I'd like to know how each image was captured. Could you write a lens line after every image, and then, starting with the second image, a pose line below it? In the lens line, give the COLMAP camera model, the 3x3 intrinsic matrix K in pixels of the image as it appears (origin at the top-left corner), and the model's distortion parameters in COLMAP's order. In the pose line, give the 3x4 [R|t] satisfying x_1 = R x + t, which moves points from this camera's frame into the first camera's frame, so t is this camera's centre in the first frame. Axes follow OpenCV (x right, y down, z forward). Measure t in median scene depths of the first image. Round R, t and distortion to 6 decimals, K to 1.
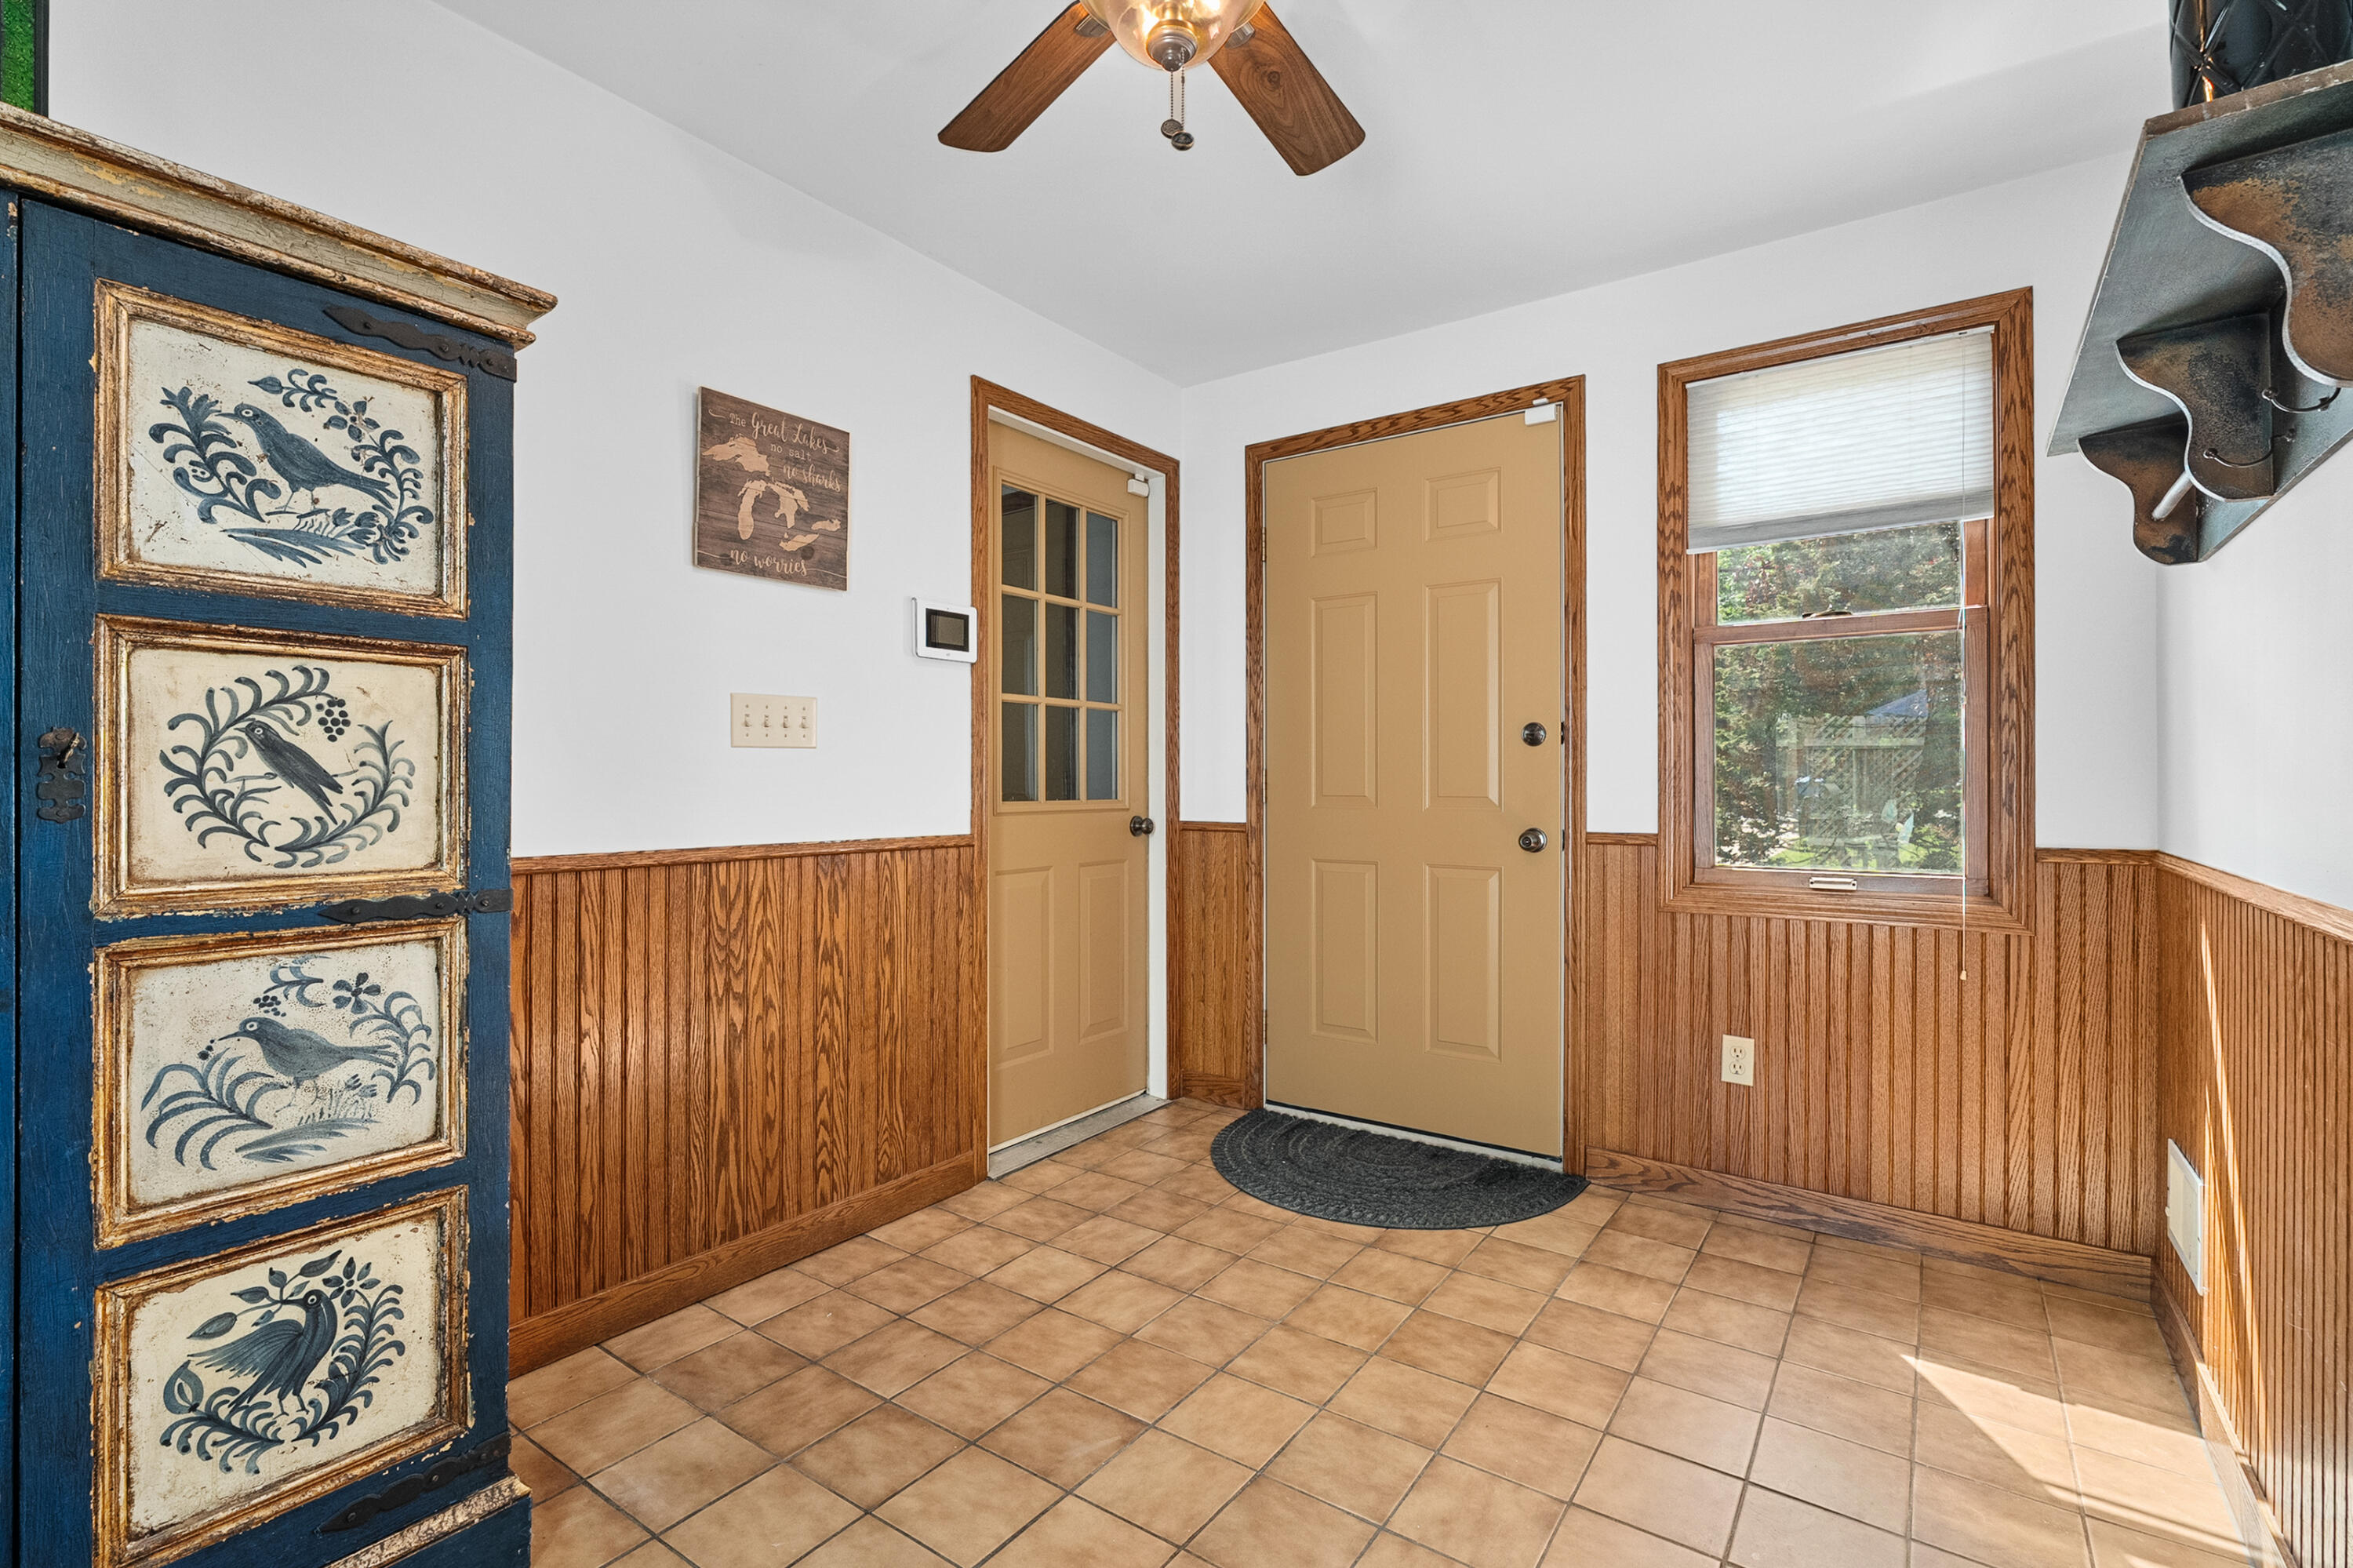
lens RADIAL K [[1068.0, 0, 1176.5], [0, 1068.0, 784.0], [0, 0, 1]] dist [-0.002448, -0.000572]
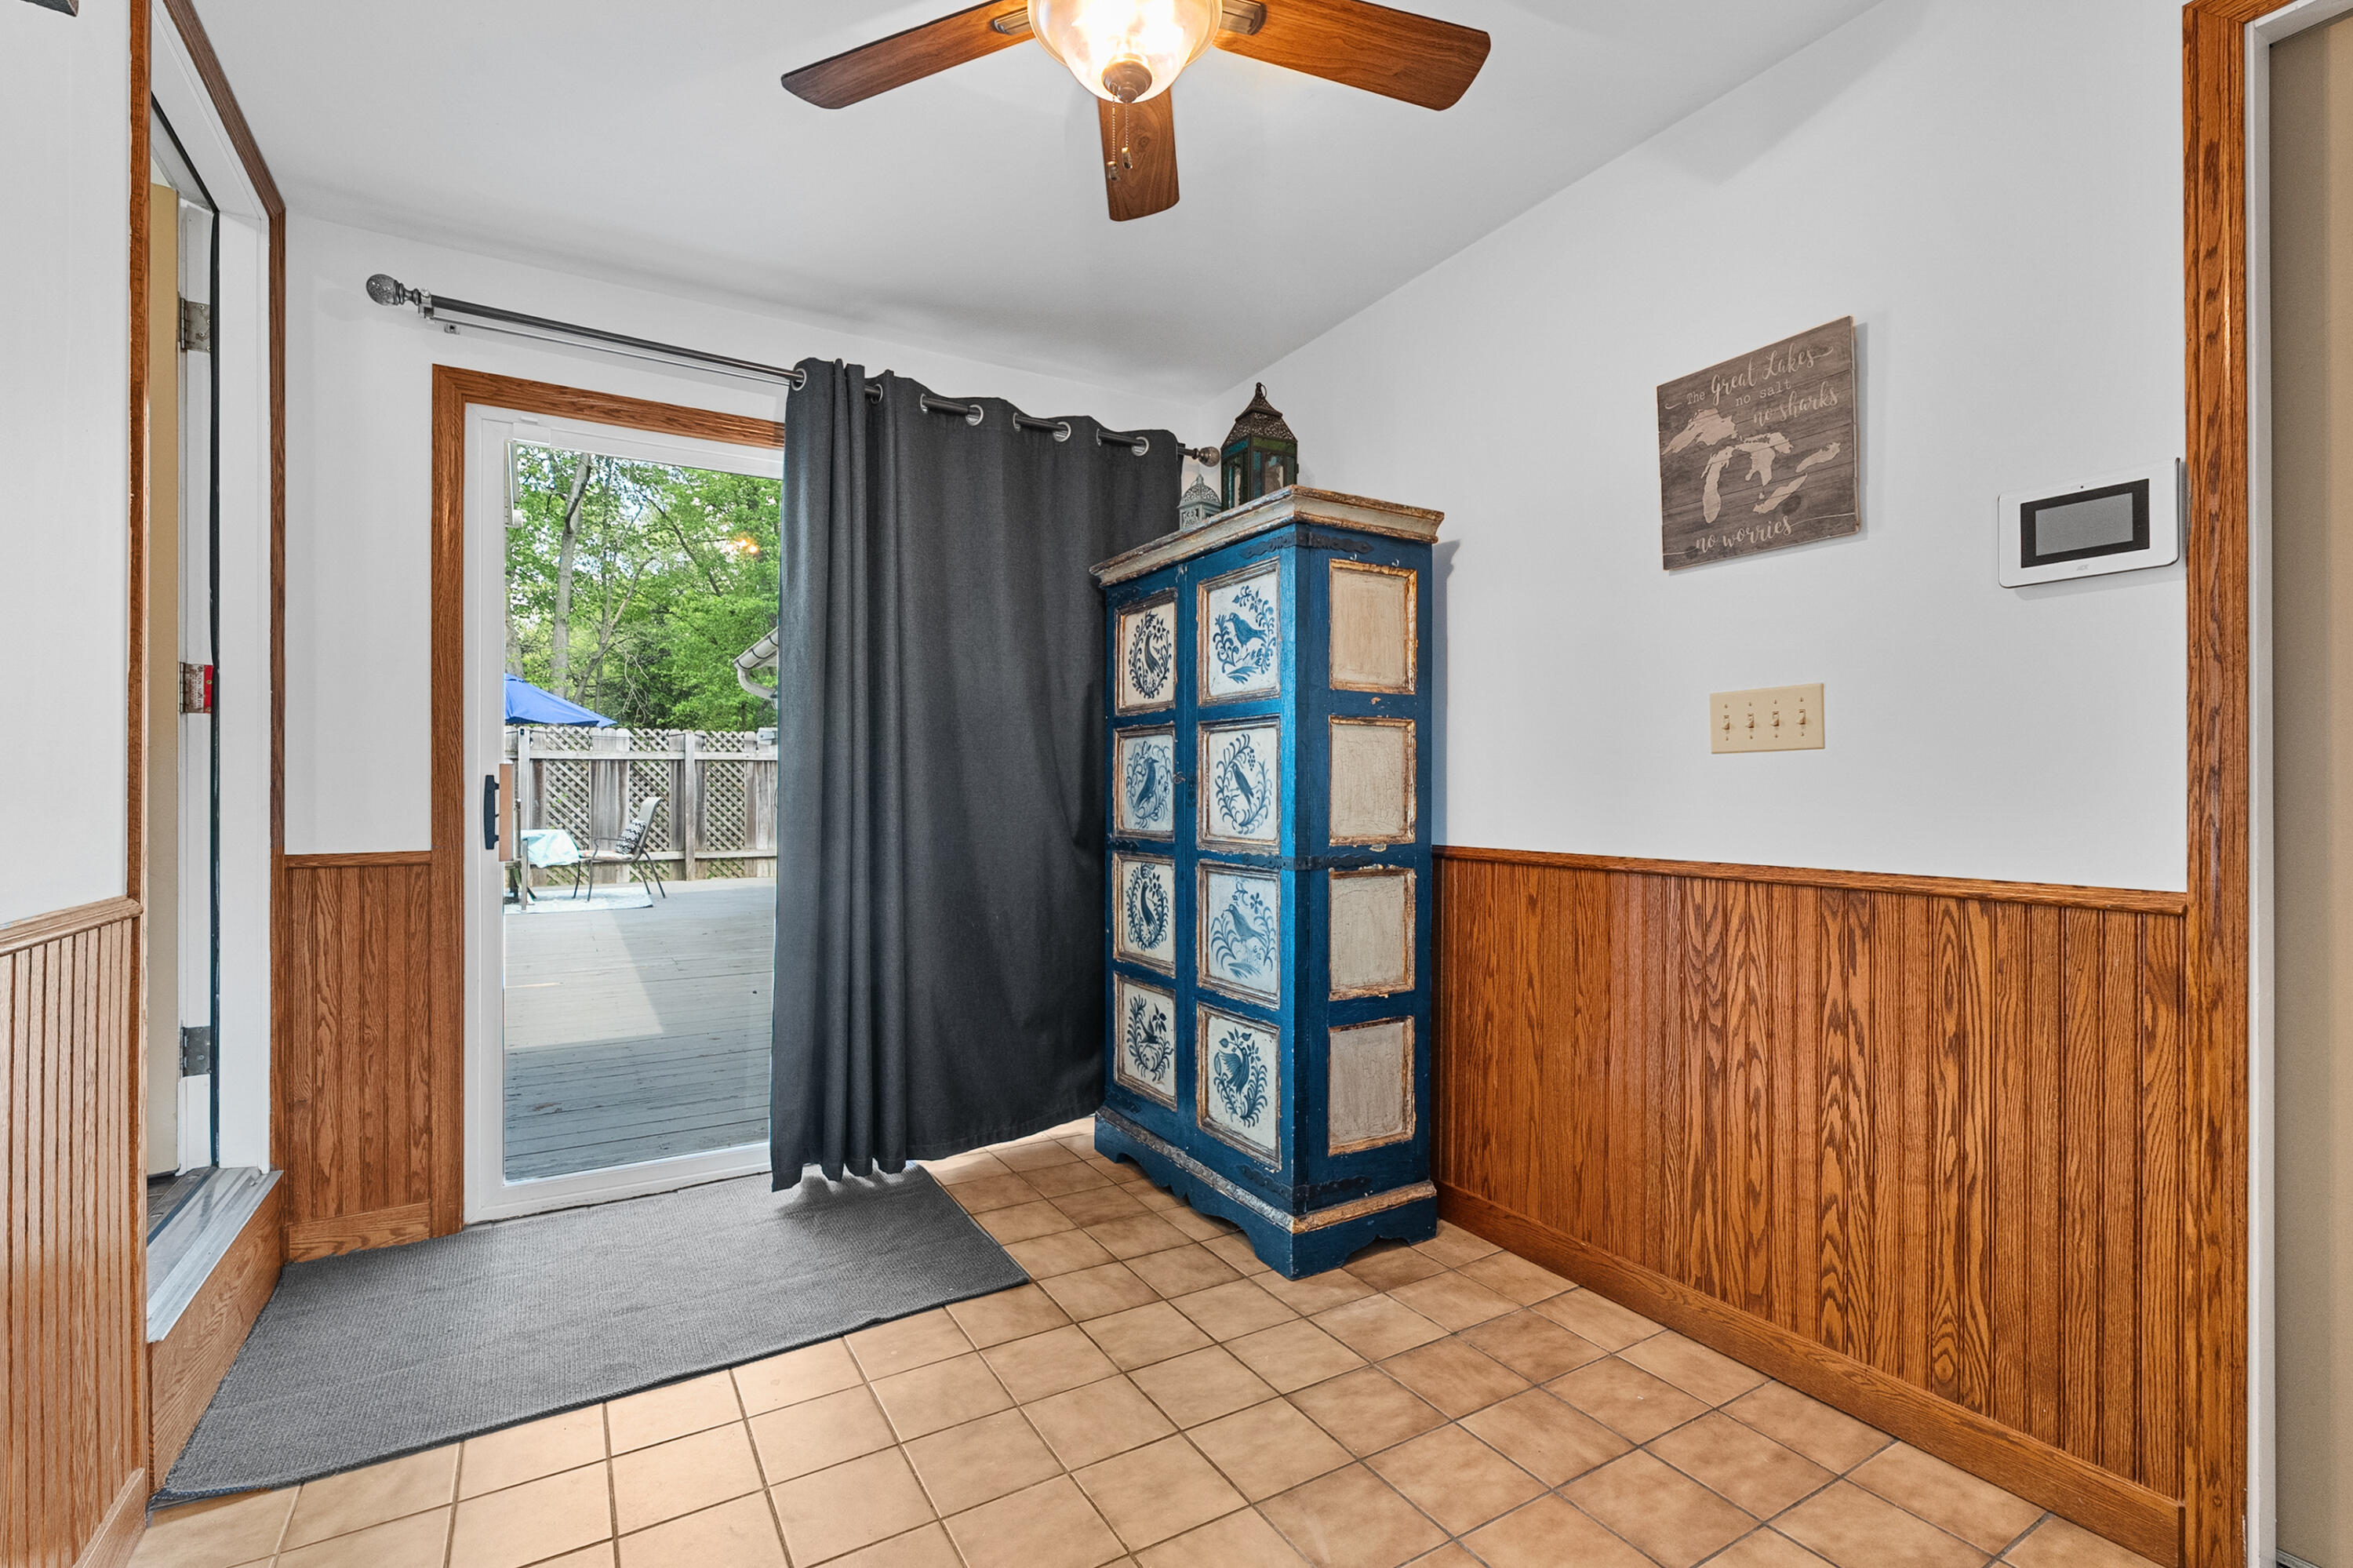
lens RADIAL K [[1068.0, 0, 1176.5], [0, 1068.0, 784.0], [0, 0, 1]] dist [-0.002448, -0.000572]
pose [[-0.402756, -0.000285, -0.915307, 0.615630], [0.001444, 0.999999, -0.000947, -0.008612], [0.915306, -0.001703, -0.402755, 0.974639]]
